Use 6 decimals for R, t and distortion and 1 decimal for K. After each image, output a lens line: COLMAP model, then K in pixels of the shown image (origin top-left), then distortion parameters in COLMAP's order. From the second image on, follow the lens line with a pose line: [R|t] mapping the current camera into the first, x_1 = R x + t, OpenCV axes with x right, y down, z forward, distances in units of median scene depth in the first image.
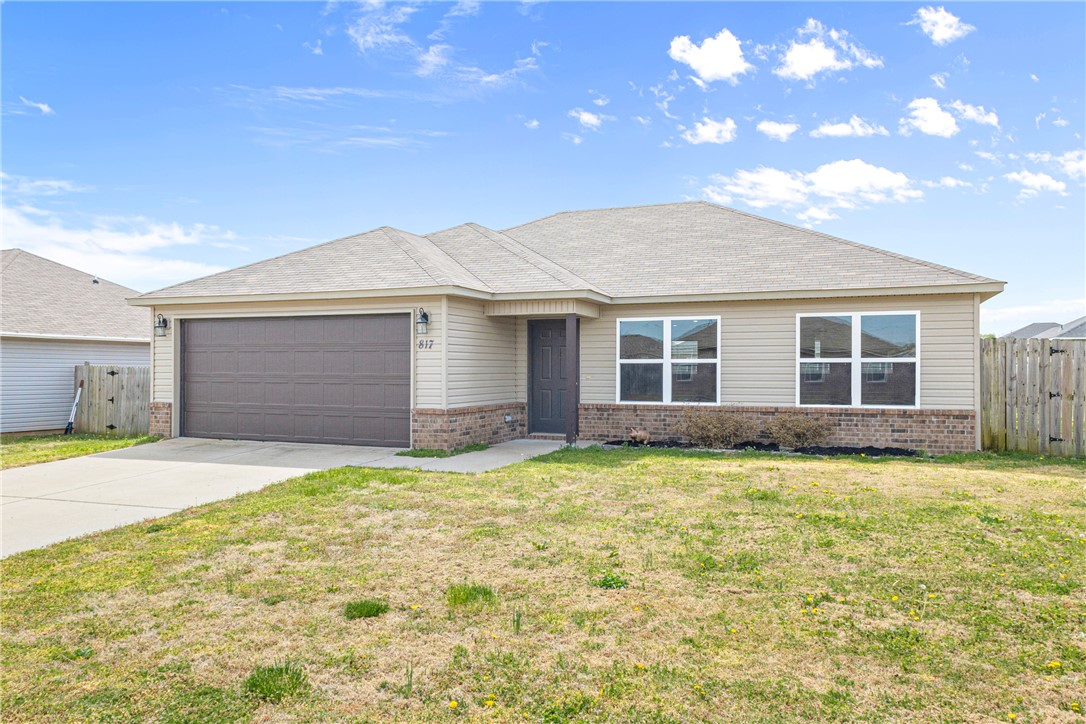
lens RADIAL K [[496.1, 0, 533.4], [0, 496.1, 391.7], [0, 0, 1]] dist [0.007135, -0.001433]
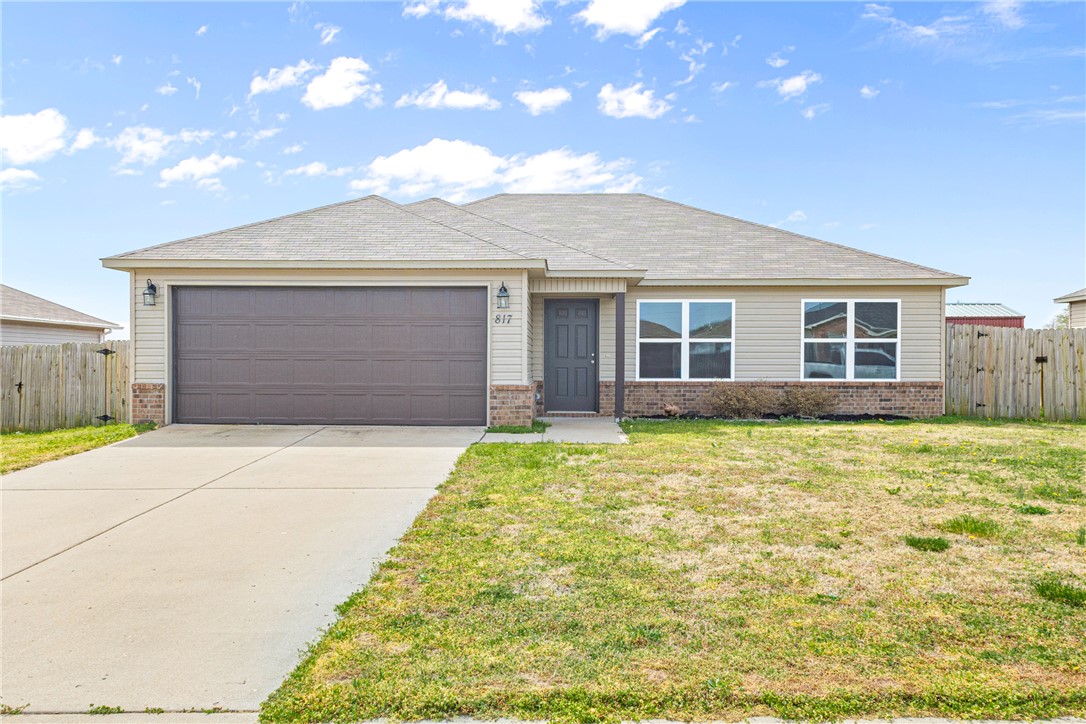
lens RADIAL K [[496.1, 0, 539.1], [0, 496.1, 382.3], [0, 0, 1]] dist [0.007135, -0.001433]
pose [[0.974037, -0.009765, 0.226177, -0.320646], [0.006806, 0.999881, 0.013859, 0.013414], [-0.226285, -0.011960, 0.973988, 0.027858]]
